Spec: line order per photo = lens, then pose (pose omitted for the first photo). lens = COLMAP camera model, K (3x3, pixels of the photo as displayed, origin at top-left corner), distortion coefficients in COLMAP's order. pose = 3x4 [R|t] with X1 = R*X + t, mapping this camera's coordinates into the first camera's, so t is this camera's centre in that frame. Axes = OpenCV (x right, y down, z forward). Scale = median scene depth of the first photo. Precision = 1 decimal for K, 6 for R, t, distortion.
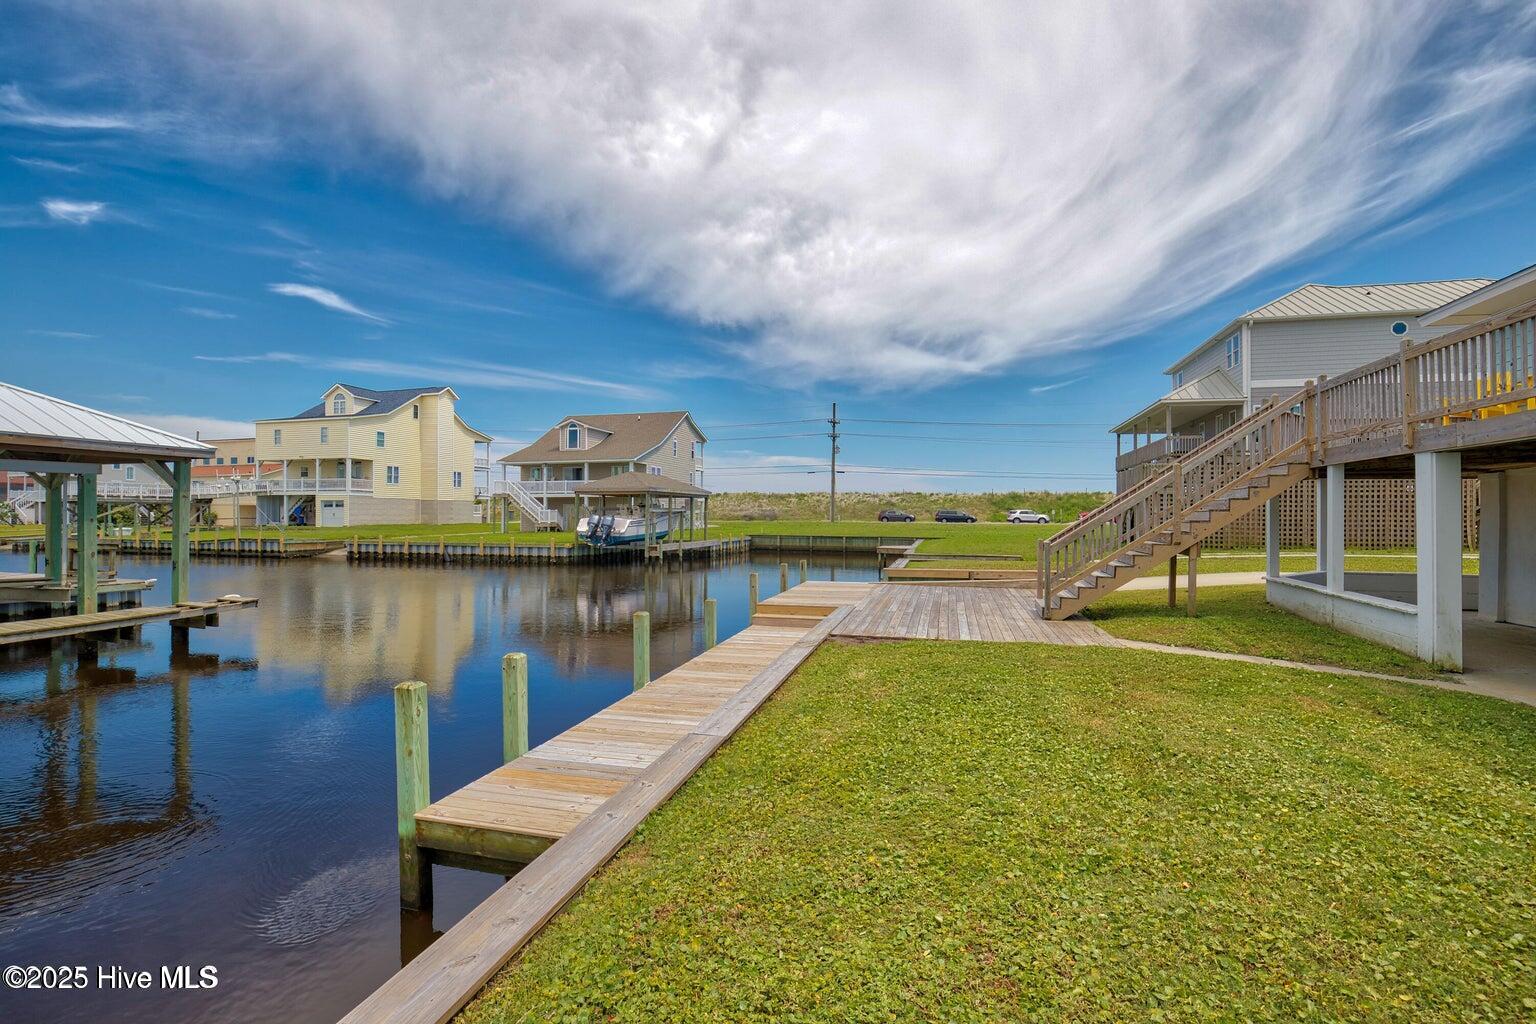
lens RADIAL K [[700.3, 0, 768.1], [0, 700.3, 514.4], [0, 0, 1]] dist [-0.039373, 0.007734]
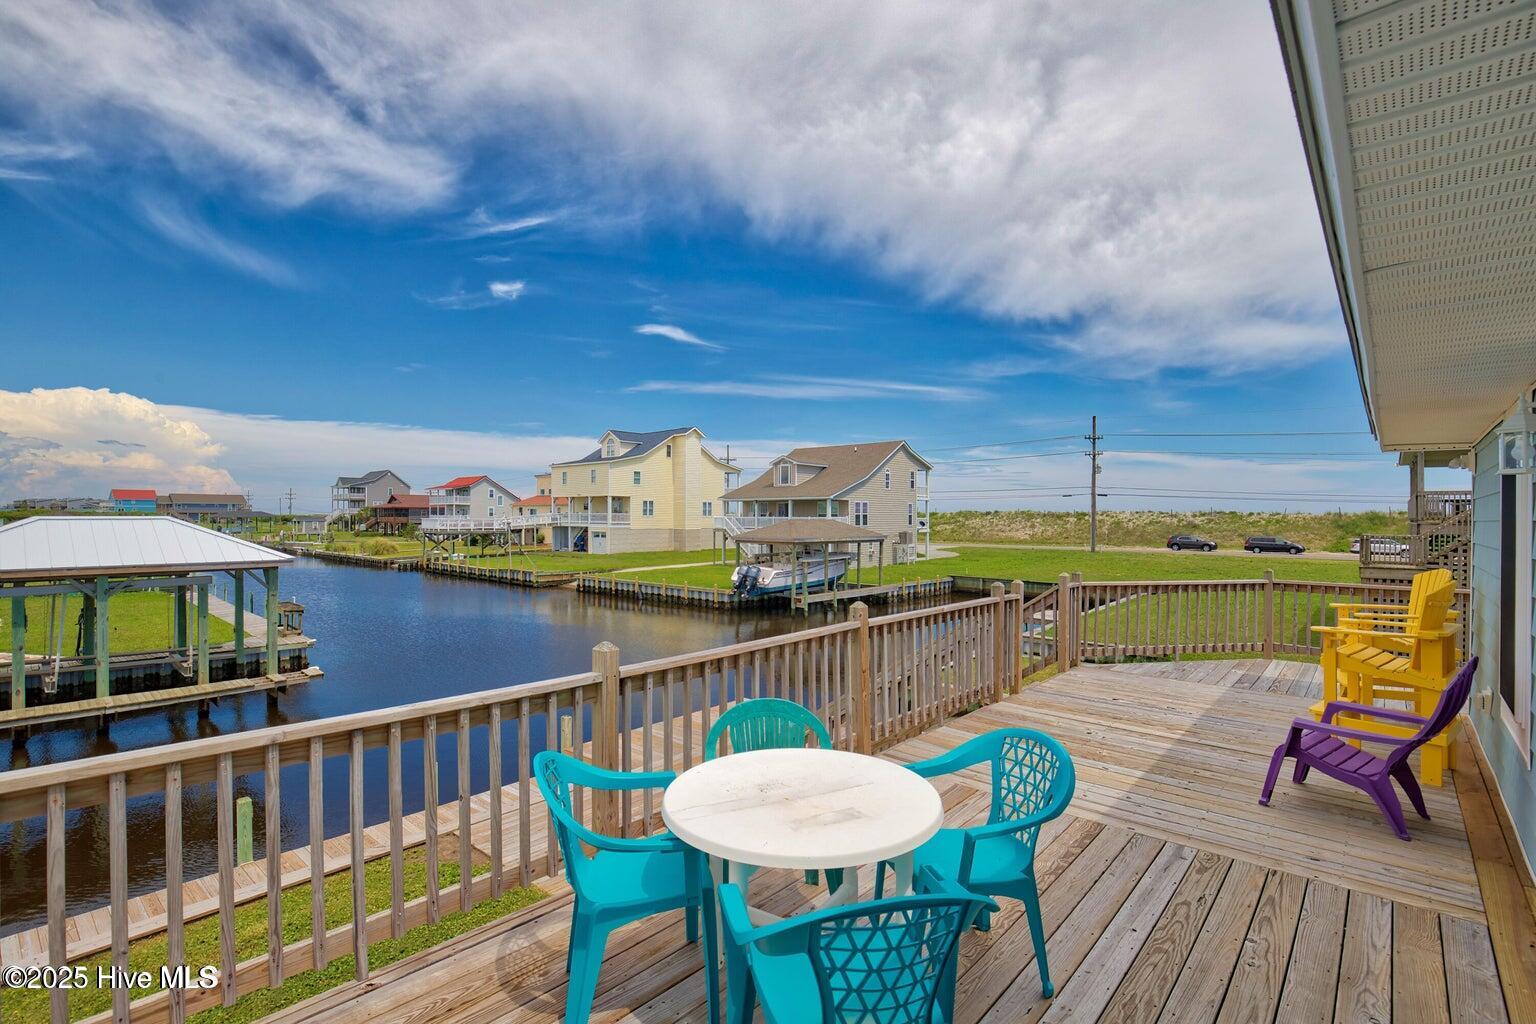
lens RADIAL K [[700.3, 0, 768.1], [0, 700.3, 514.4], [0, 0, 1]] dist [-0.039373, 0.007734]
pose [[0.896688, -0.000647, -0.442662, 0.145542], [-0.000856, 0.999995, -0.003196, -0.043084], [0.442662, 0.003245, 0.896683, 0.053242]]
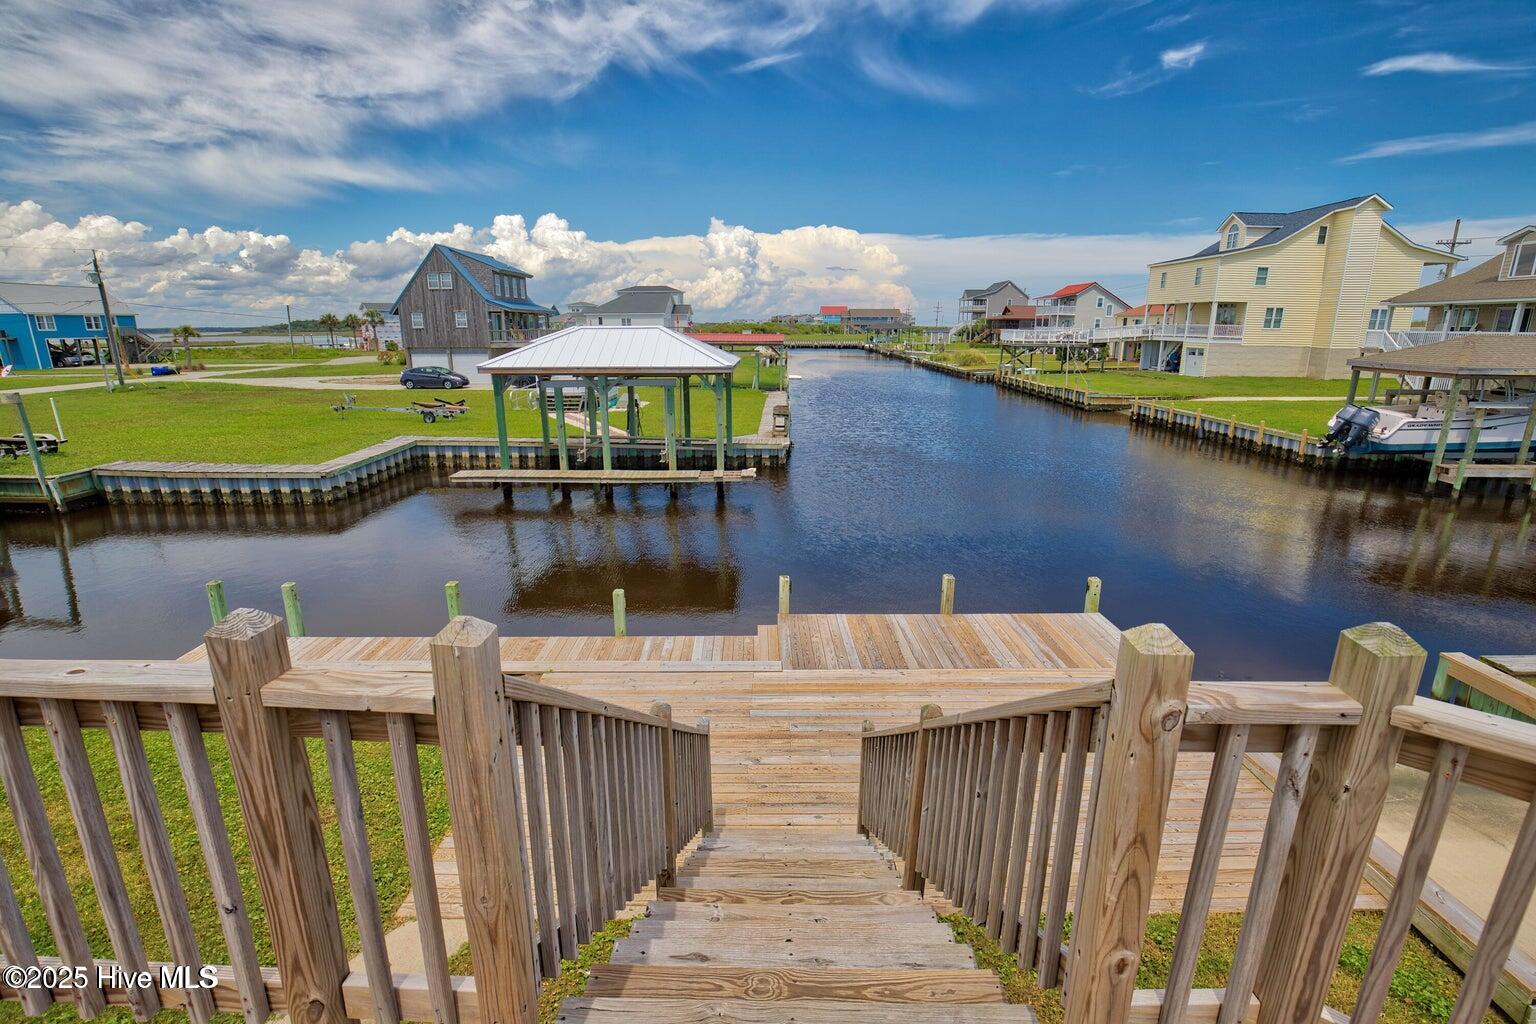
lens RADIAL K [[700.3, 0, 768.1], [0, 700.3, 514.4], [0, 0, 1]] dist [-0.039373, 0.007734]
pose [[0.252033, 0.249103, -0.935108, 0.153113], [0.001843, 0.966176, 0.257876, -0.041699], [0.967717, -0.066716, 0.243049, 0.172045]]
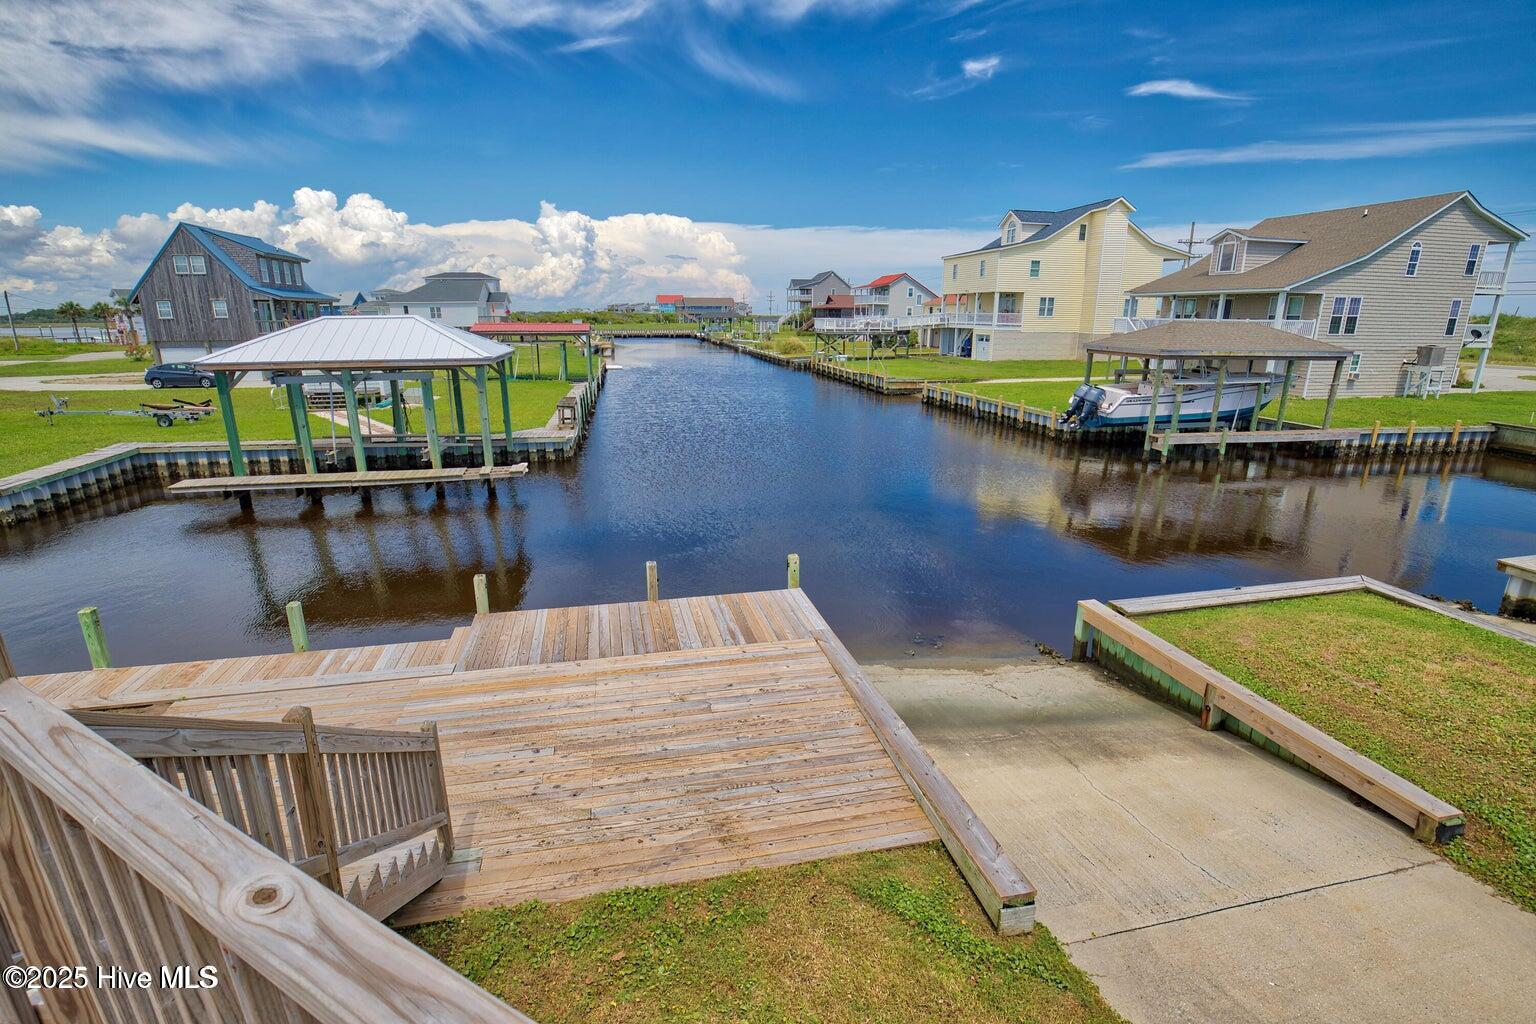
lens RADIAL K [[700.3, 0, 768.1], [0, 700.3, 514.4], [0, 0, 1]] dist [-0.039373, 0.007734]
pose [[0.455957, 0.242484, -0.856332, 0.166442], [-0.000804, 0.962281, 0.272057, -0.041425], [0.890001, -0.123358, 0.438954, 0.207554]]
